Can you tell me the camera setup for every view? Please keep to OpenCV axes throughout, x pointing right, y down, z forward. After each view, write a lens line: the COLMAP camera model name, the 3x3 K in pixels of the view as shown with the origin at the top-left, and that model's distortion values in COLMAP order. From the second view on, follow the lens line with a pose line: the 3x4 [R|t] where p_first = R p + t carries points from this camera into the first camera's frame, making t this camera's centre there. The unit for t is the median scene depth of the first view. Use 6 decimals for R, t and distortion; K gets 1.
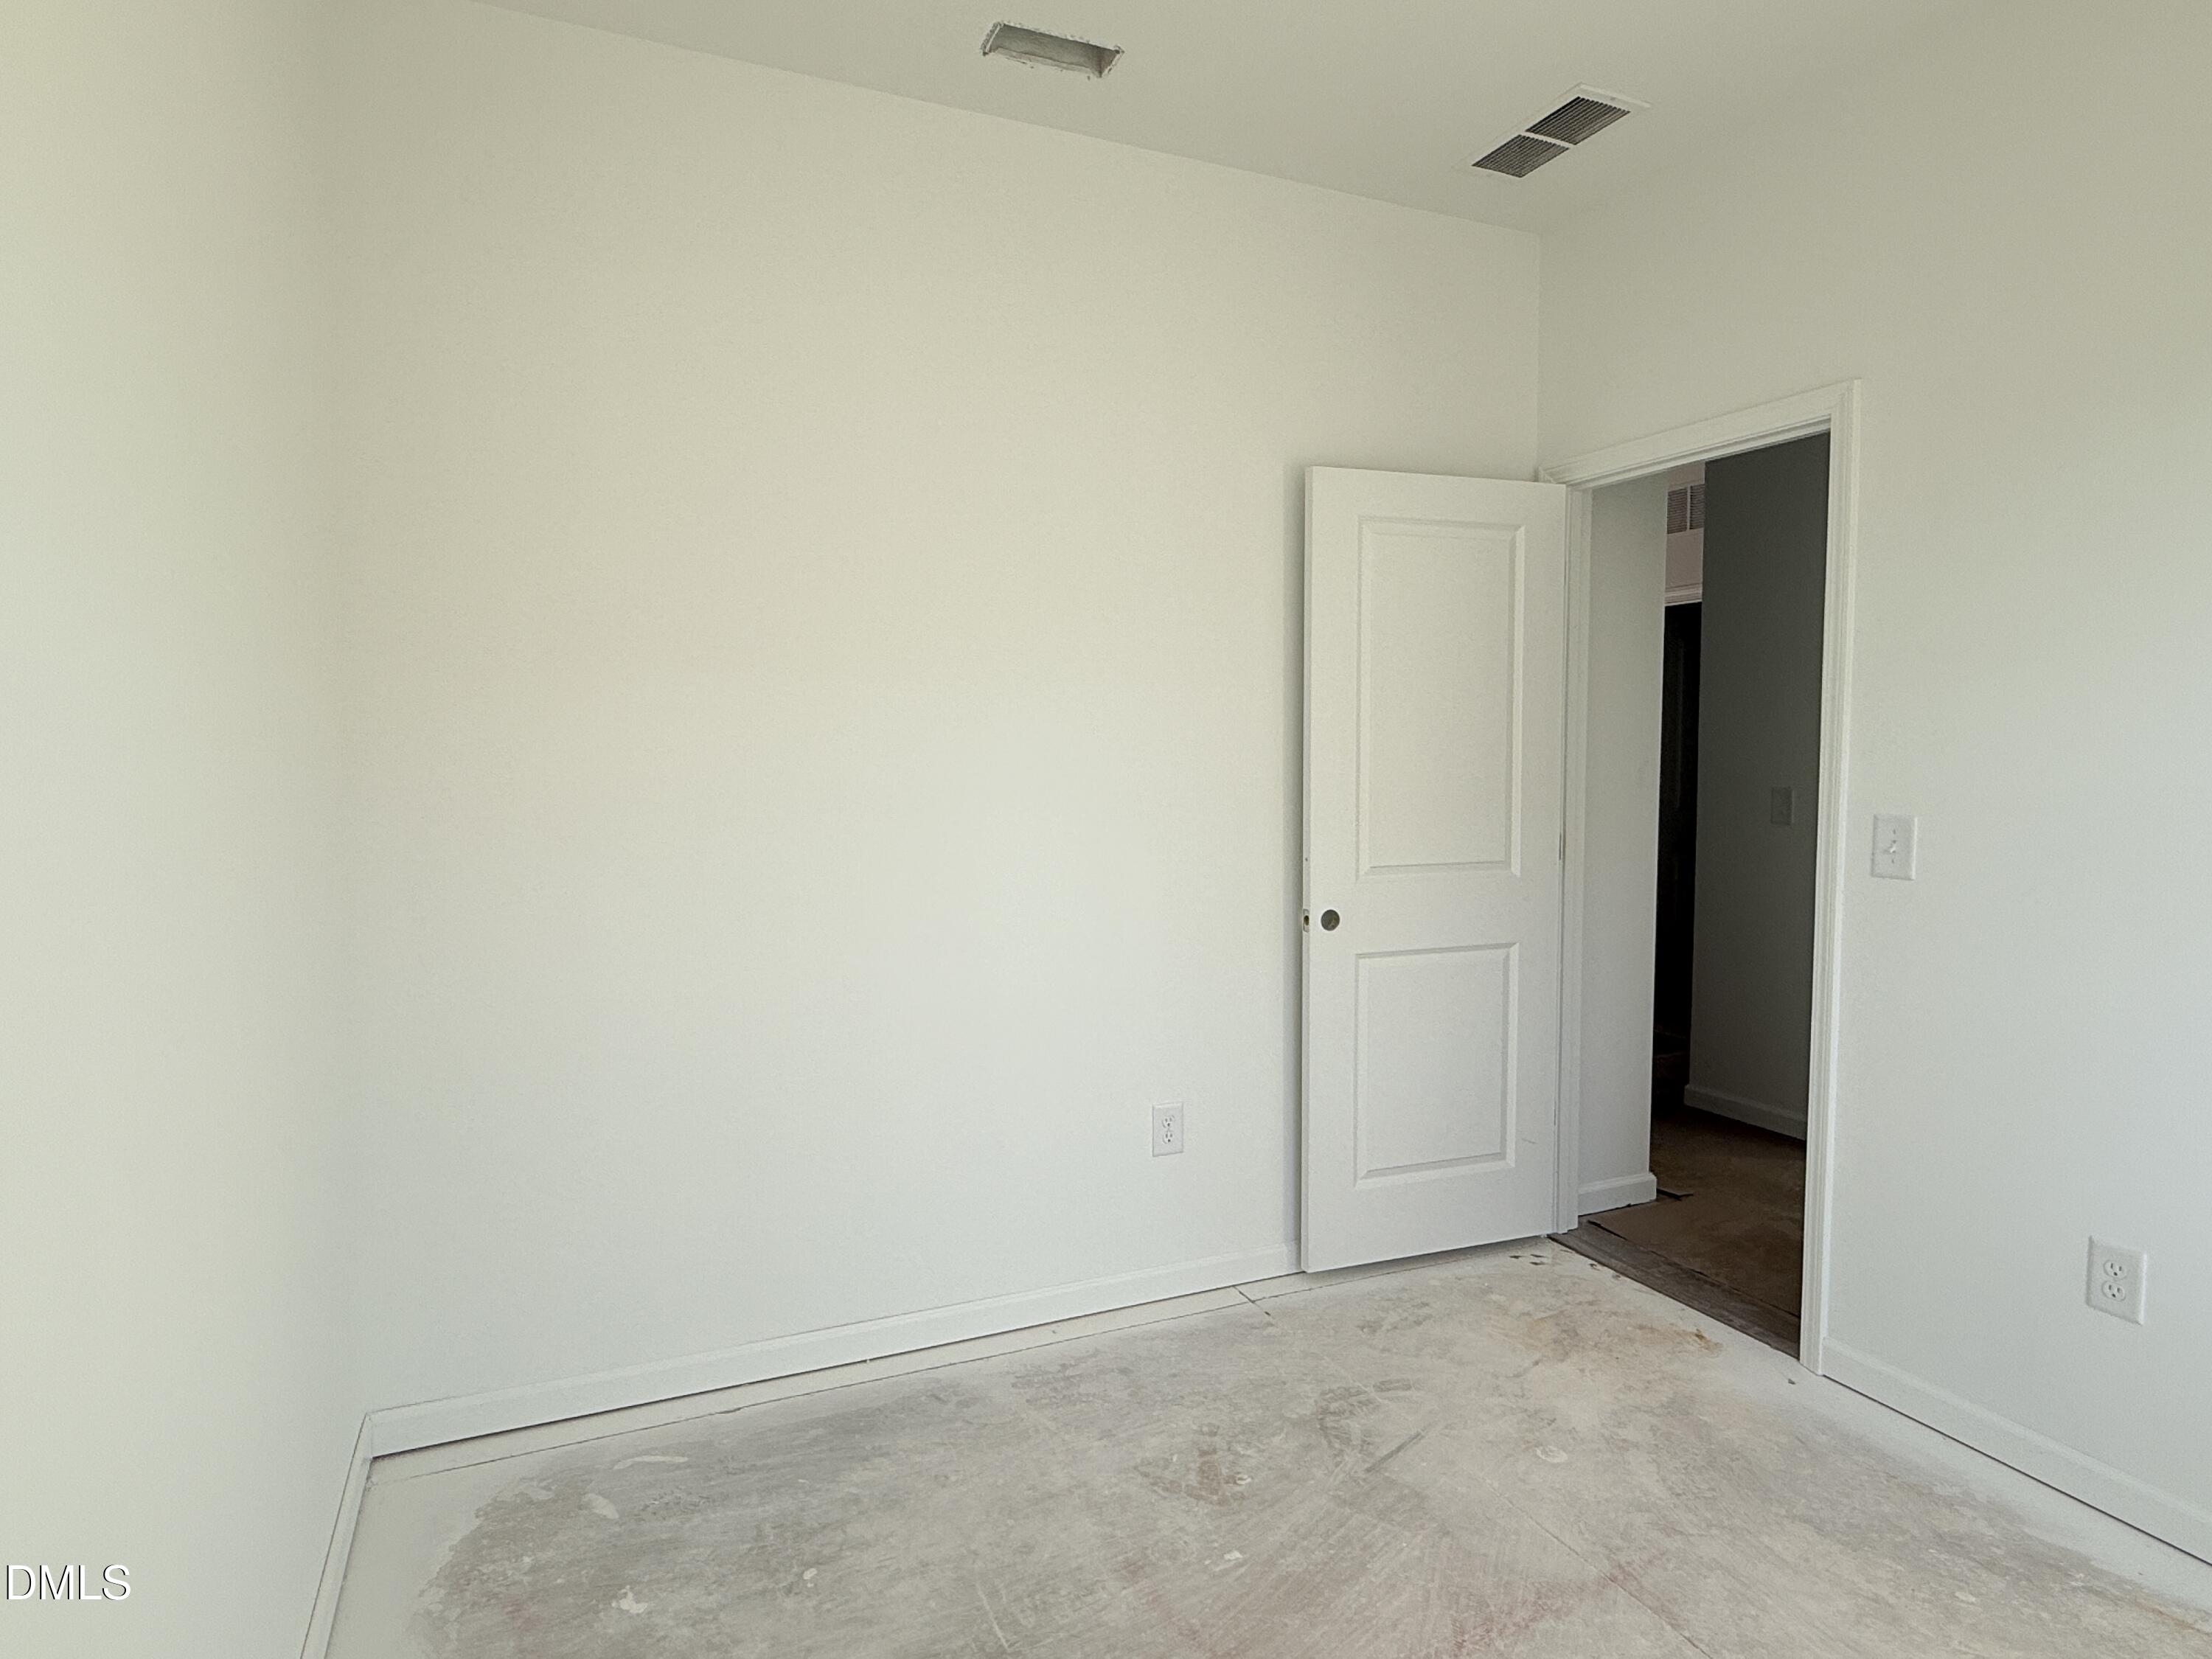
lens RADIAL K [[1237.2, 0, 1079.6], [0, 1237.2, 827.8], [0, 0, 1]] dist [-0.003888, -0.000204]
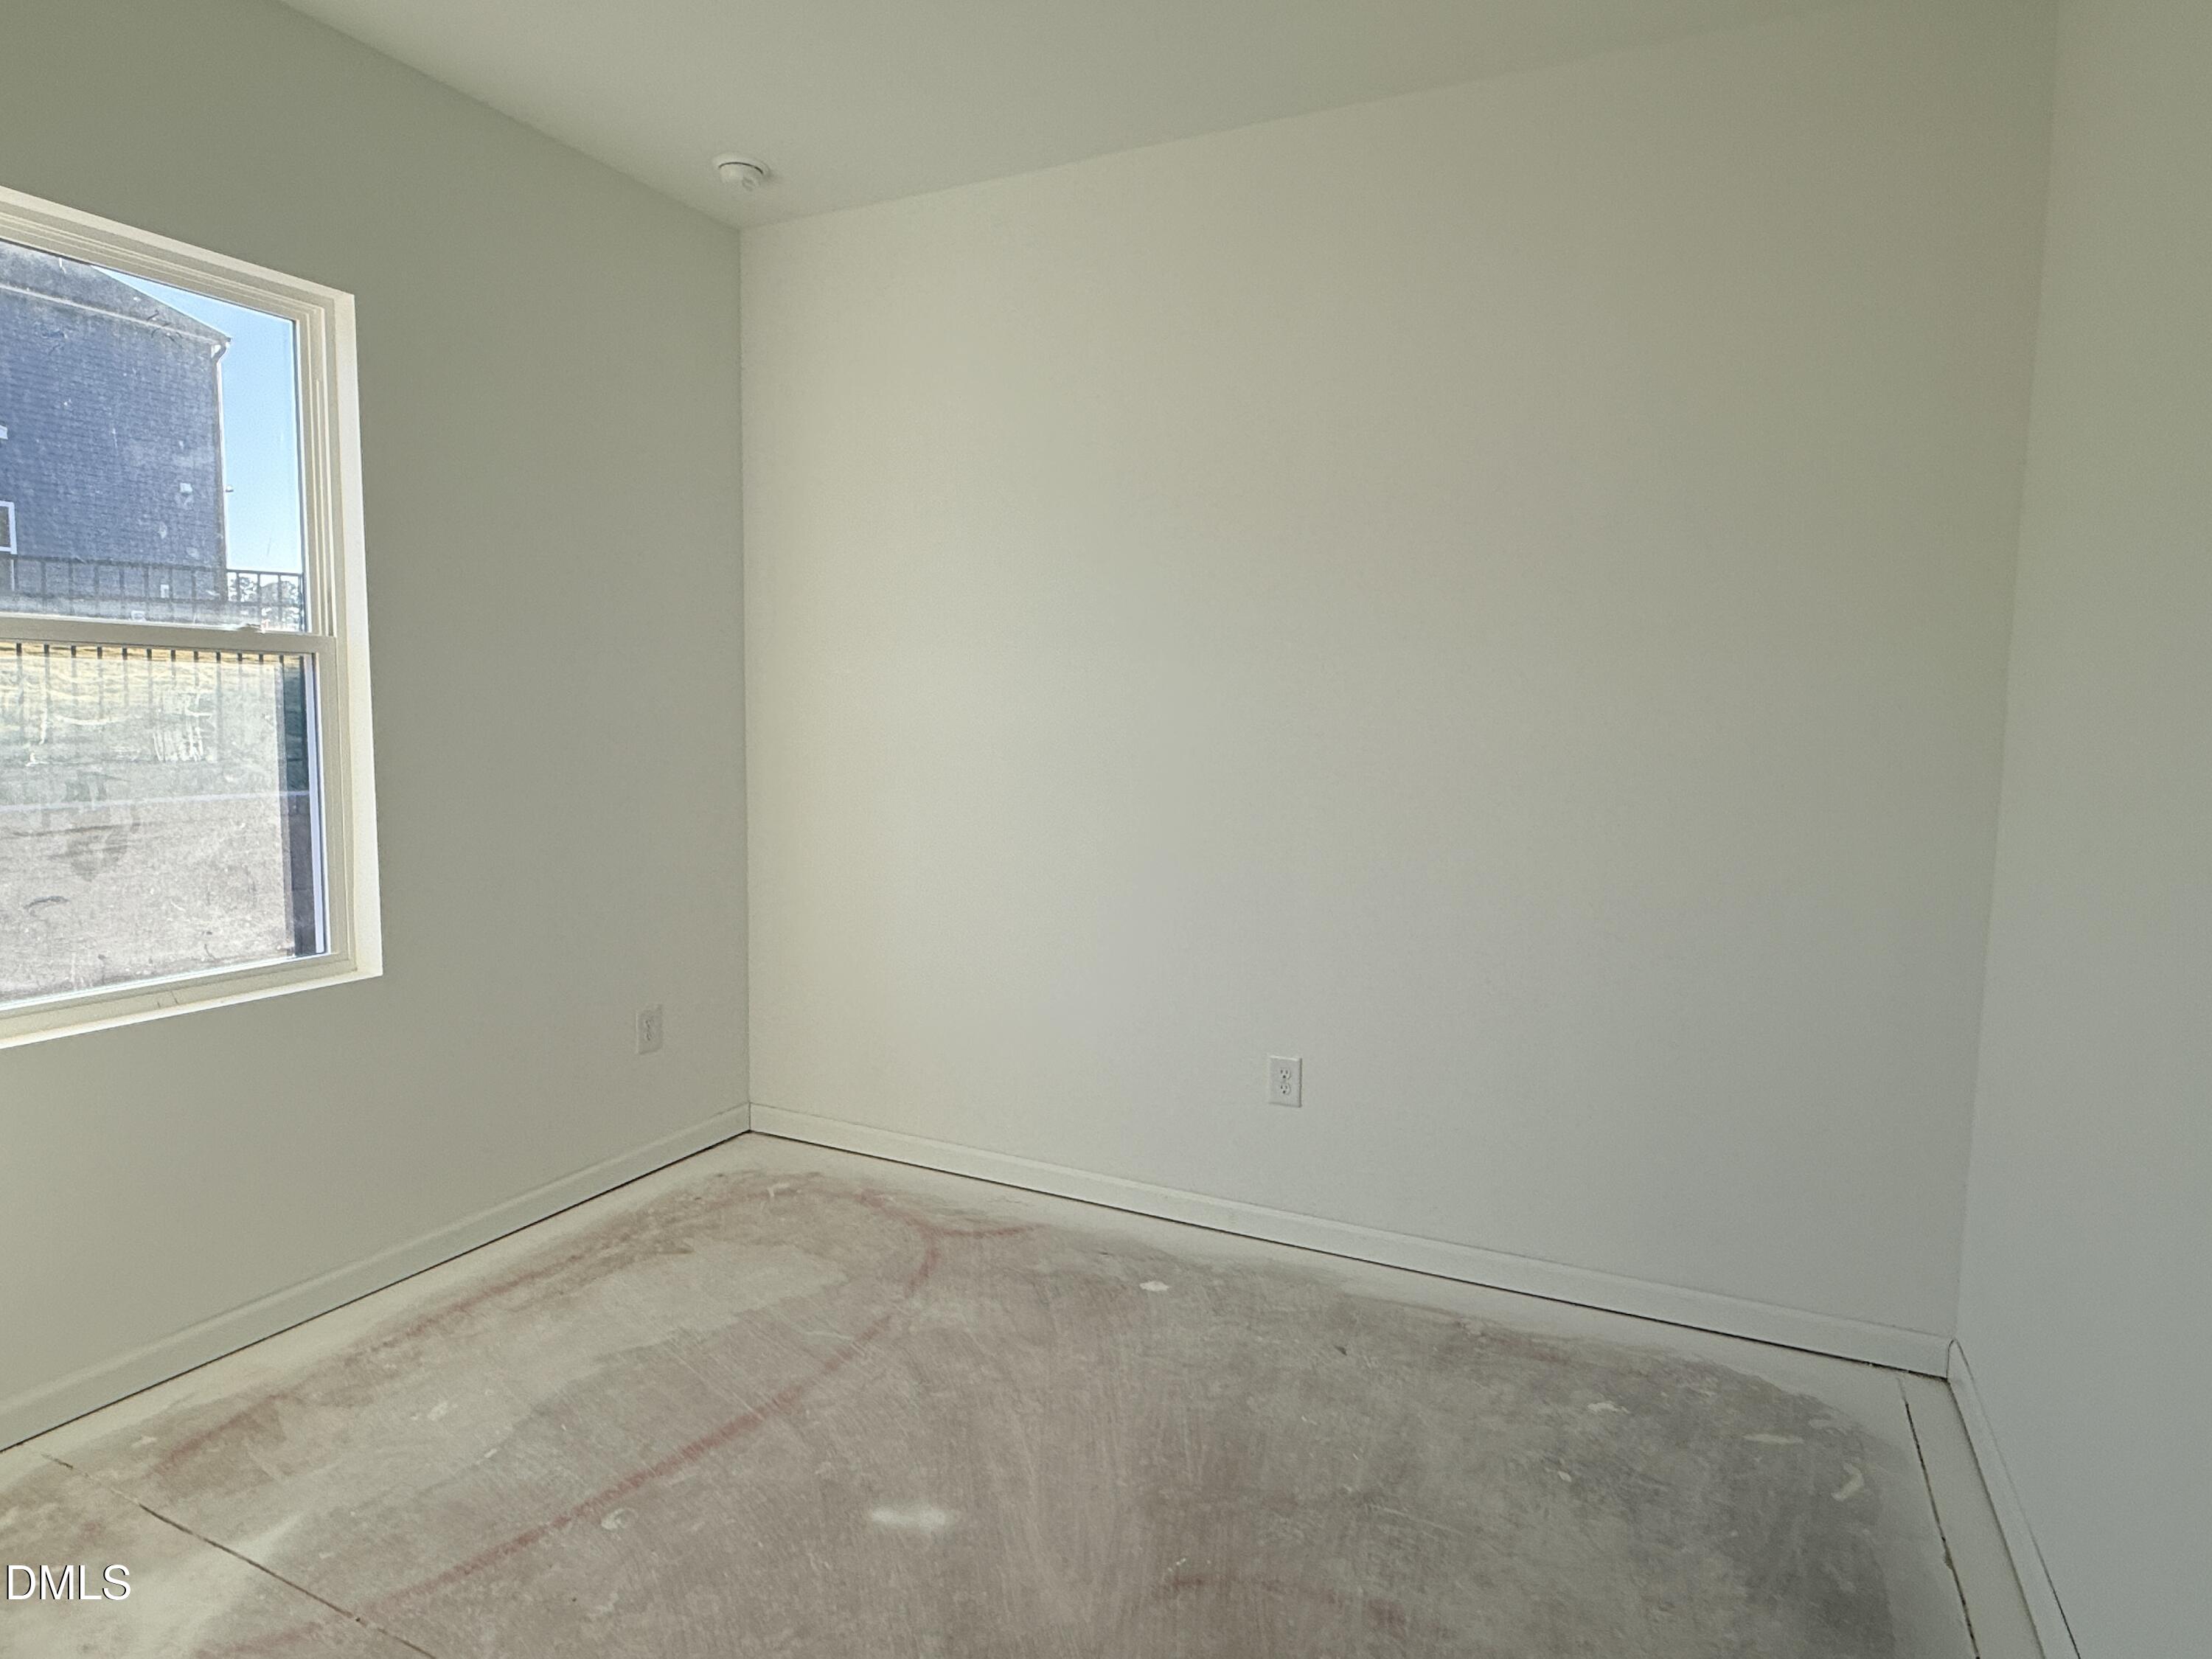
lens RADIAL K [[1237.2, 0, 1079.6], [0, 1237.2, 827.8], [0, 0, 1]] dist [-0.003888, -0.000204]
pose [[-0.763710, 0.052632, -0.643411, 0.728945], [-0.056183, 0.987470, 0.147464, -0.079920], [0.643110, 0.148768, -0.751184, 1.390211]]
